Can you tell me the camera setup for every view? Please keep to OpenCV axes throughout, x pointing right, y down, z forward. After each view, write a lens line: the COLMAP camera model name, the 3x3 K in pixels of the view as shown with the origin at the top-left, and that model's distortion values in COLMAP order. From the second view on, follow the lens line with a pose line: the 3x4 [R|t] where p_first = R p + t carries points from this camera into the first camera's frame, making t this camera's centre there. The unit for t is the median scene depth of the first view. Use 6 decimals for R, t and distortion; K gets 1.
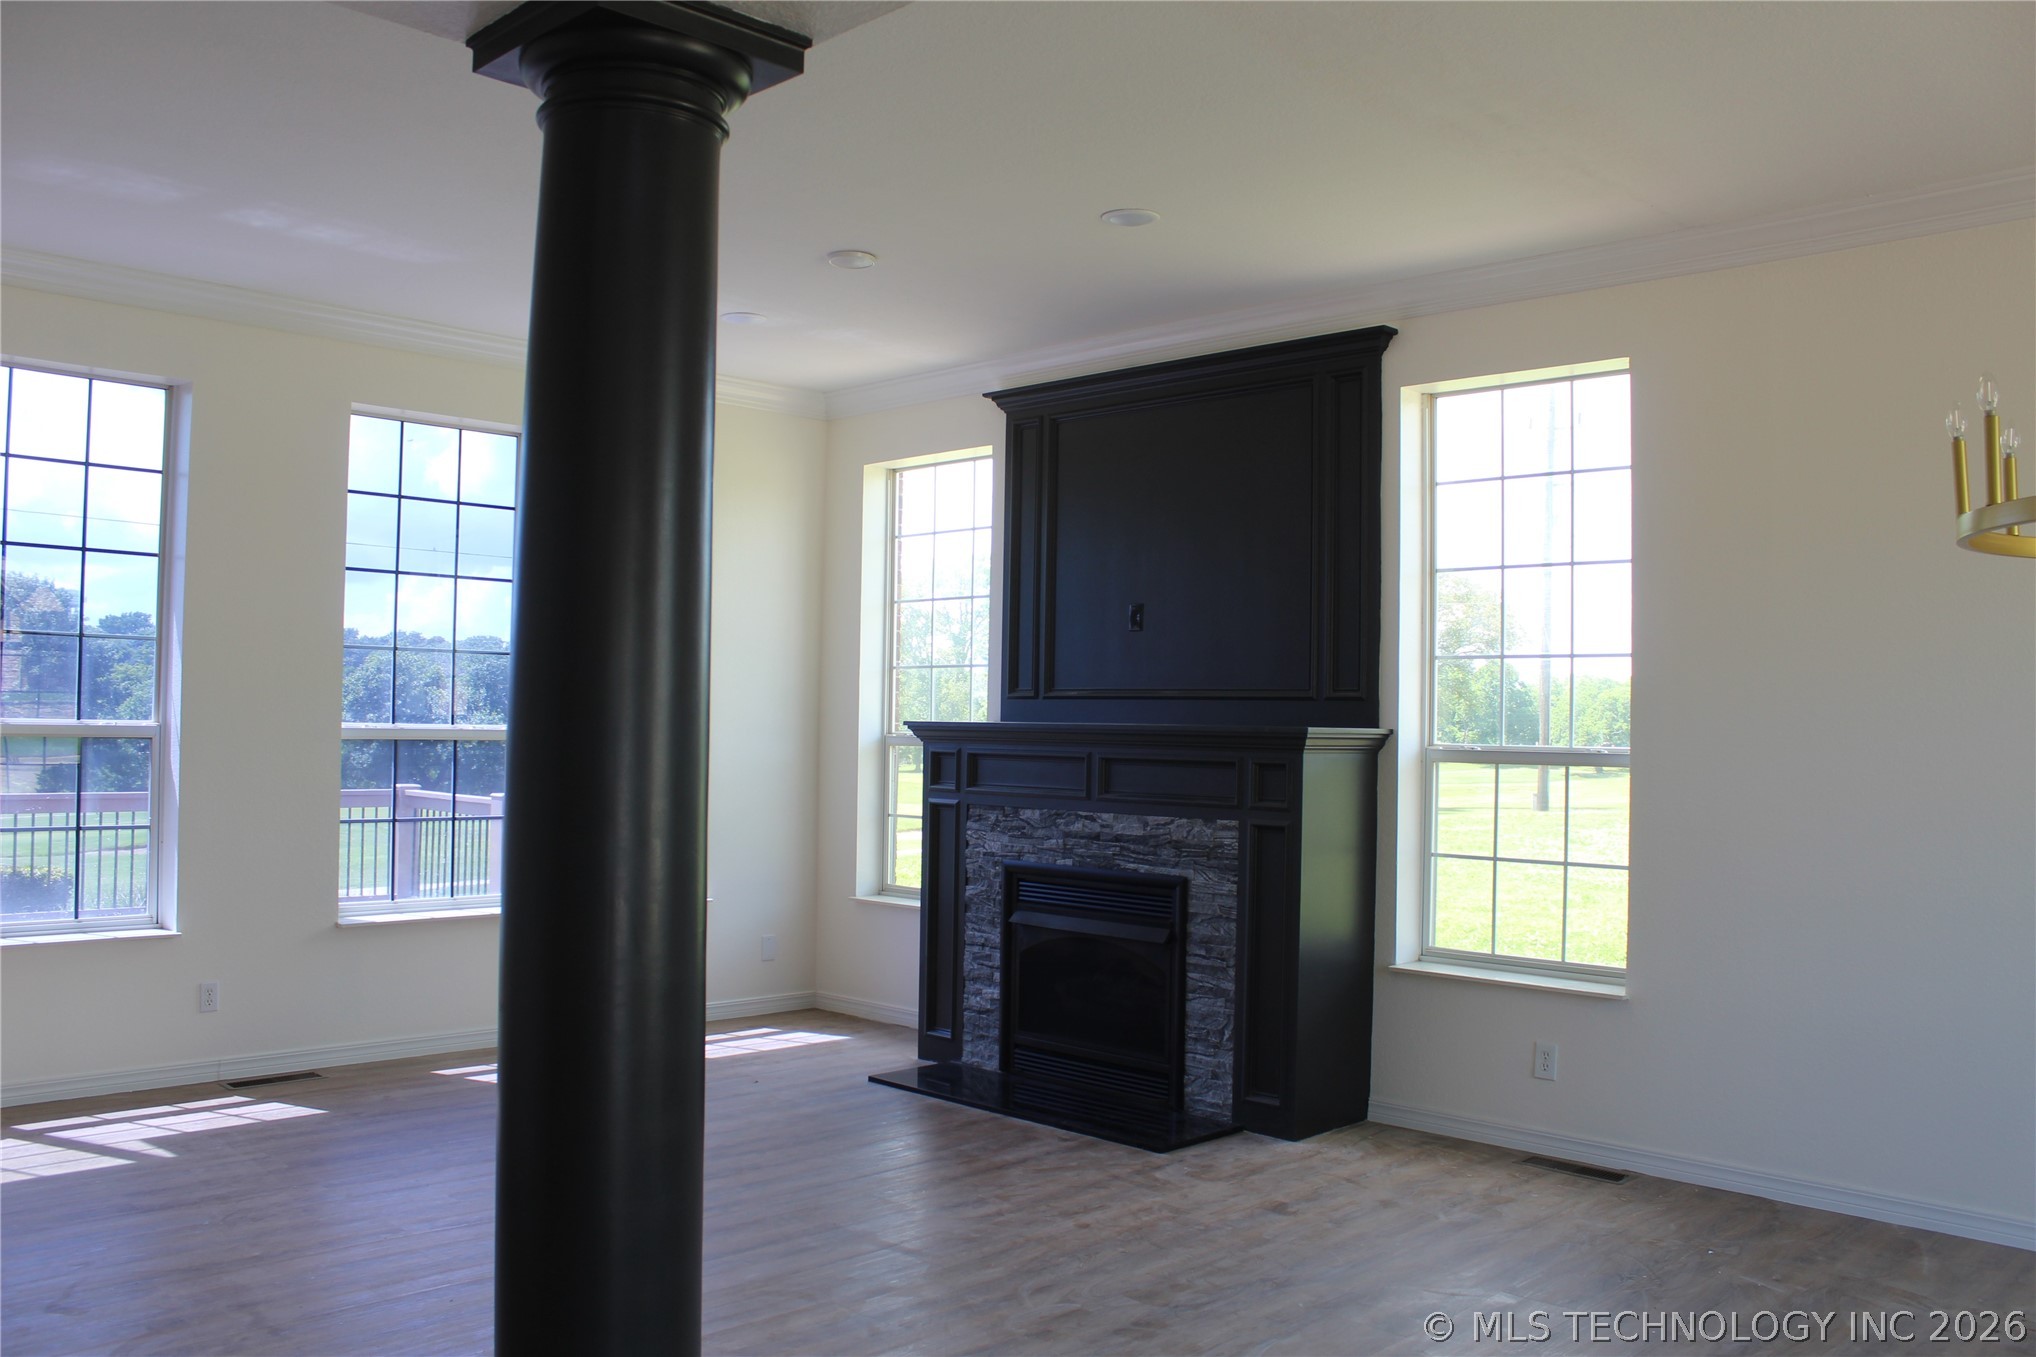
lens RADIAL K [[1703.8, 0, 1018.0], [0, 1703.8, 678.5], [0, 0, 1]] dist [-0.145167, 0.137962]
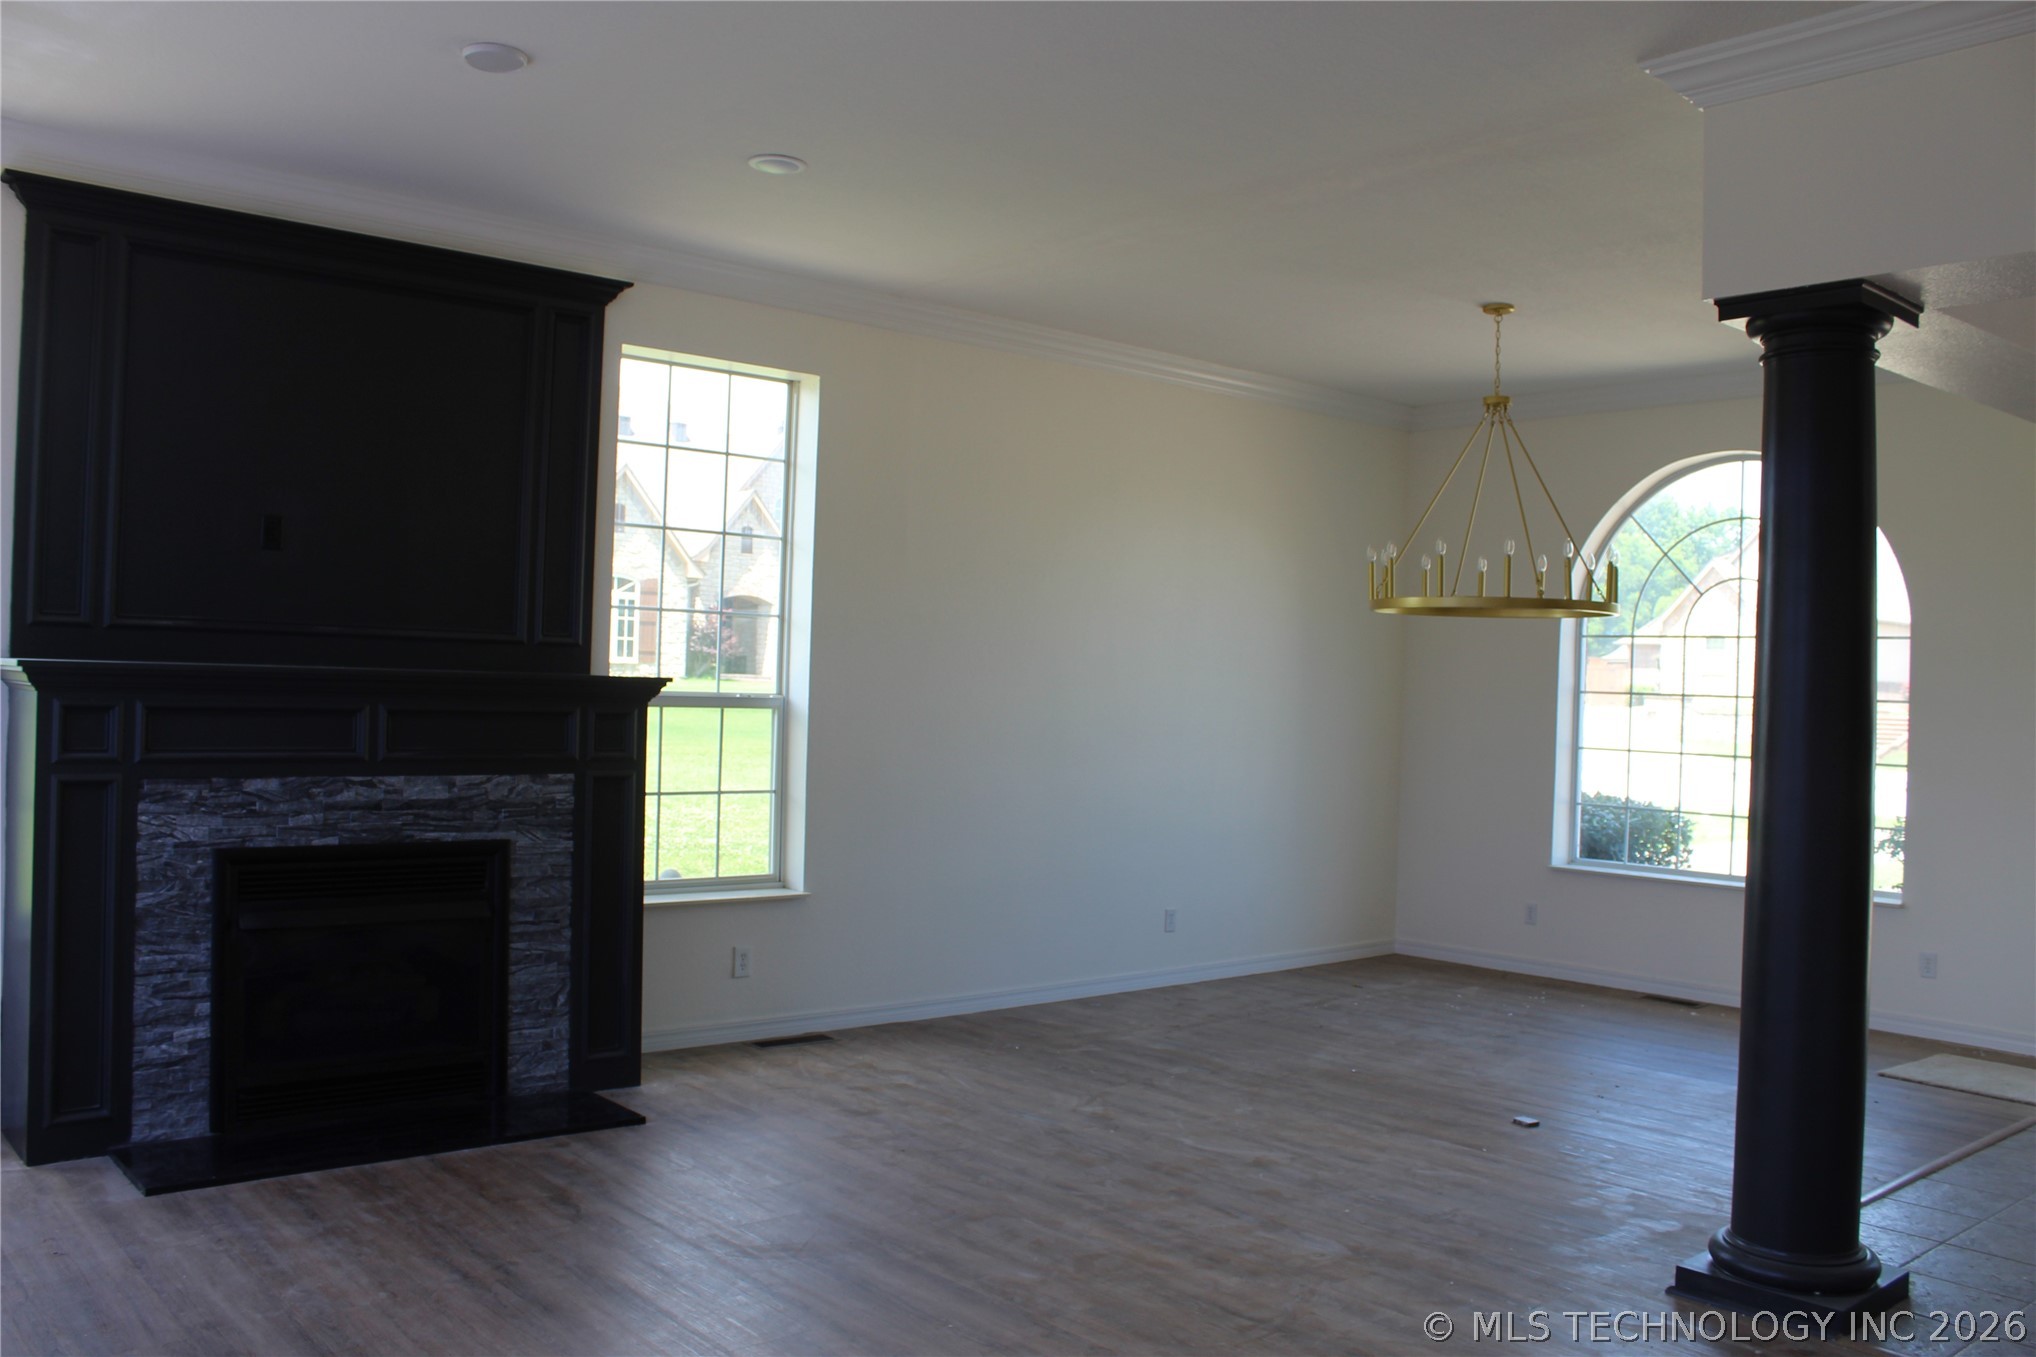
lens RADIAL K [[1703.8, 0, 1018.0], [0, 1703.8, 678.5], [0, 0, 1]] dist [-0.145167, 0.137962]
pose [[0.086190, -0.010867, 0.996219, -0.765186], [-0.053020, 0.998473, 0.015479, 0.002469], [-0.994867, -0.054153, 0.085482, 0.650524]]
